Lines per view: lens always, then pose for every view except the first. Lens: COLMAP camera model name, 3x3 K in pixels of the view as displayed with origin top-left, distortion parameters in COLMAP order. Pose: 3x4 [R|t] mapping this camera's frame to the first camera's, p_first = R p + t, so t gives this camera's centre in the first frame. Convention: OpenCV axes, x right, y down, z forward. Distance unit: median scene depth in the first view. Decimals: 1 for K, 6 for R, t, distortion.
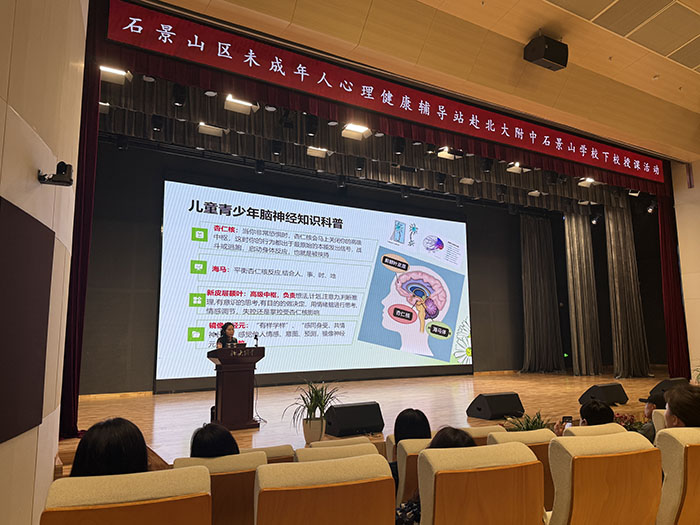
lens RADIAL K [[532.6, 0, 354.5], [0, 532.6, 260.9], [0, 0, 1]] dist [0.078699, -0.160700]
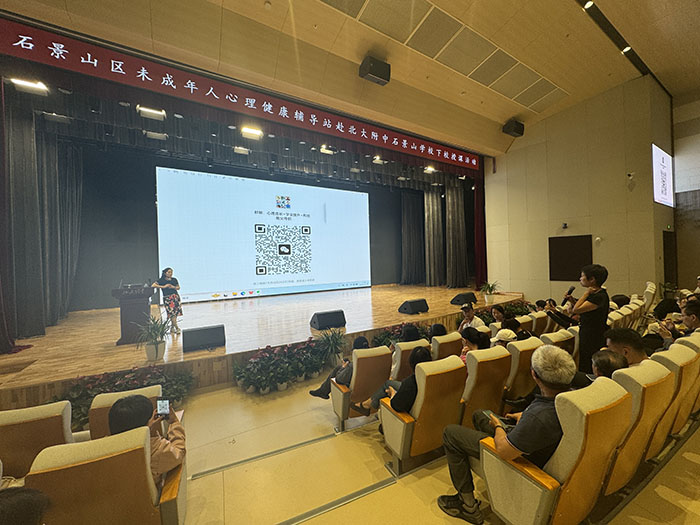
lens RADIAL K [[281.7, 0, 350.0], [0, 281.7, 262.5], [0, 0, 1]] dist [-0.009181, 0.000143]
pose [[0.999771, -0.018651, 0.010493, 0.223455], [0.016914, 0.989076, 0.146431, -0.002560], [-0.013110, -0.146220, 0.989165, 0.168005]]
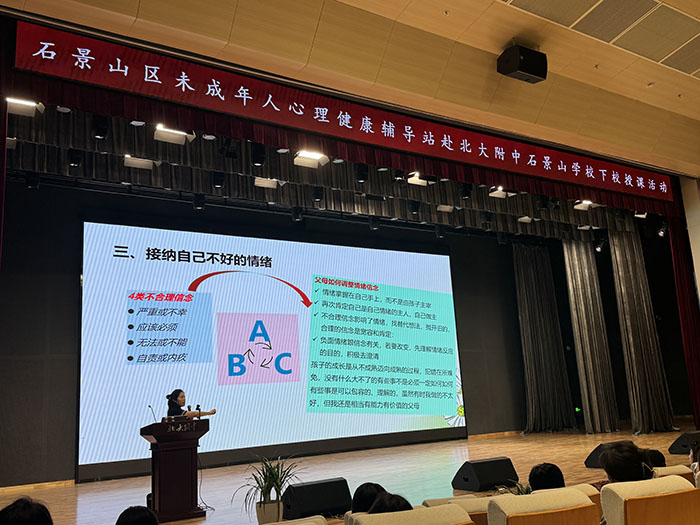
lens RADIAL K [[655.4, 0, 350.0], [0, 655.4, 262.5], [0, 0, 1]] dist [0.123498, -0.278019]
pose [[0.998252, -0.040426, 0.043105, 0.012358], [0.042982, 0.997265, -0.060117, -0.008209], [-0.040556, 0.061865, 0.997260, -0.042085]]
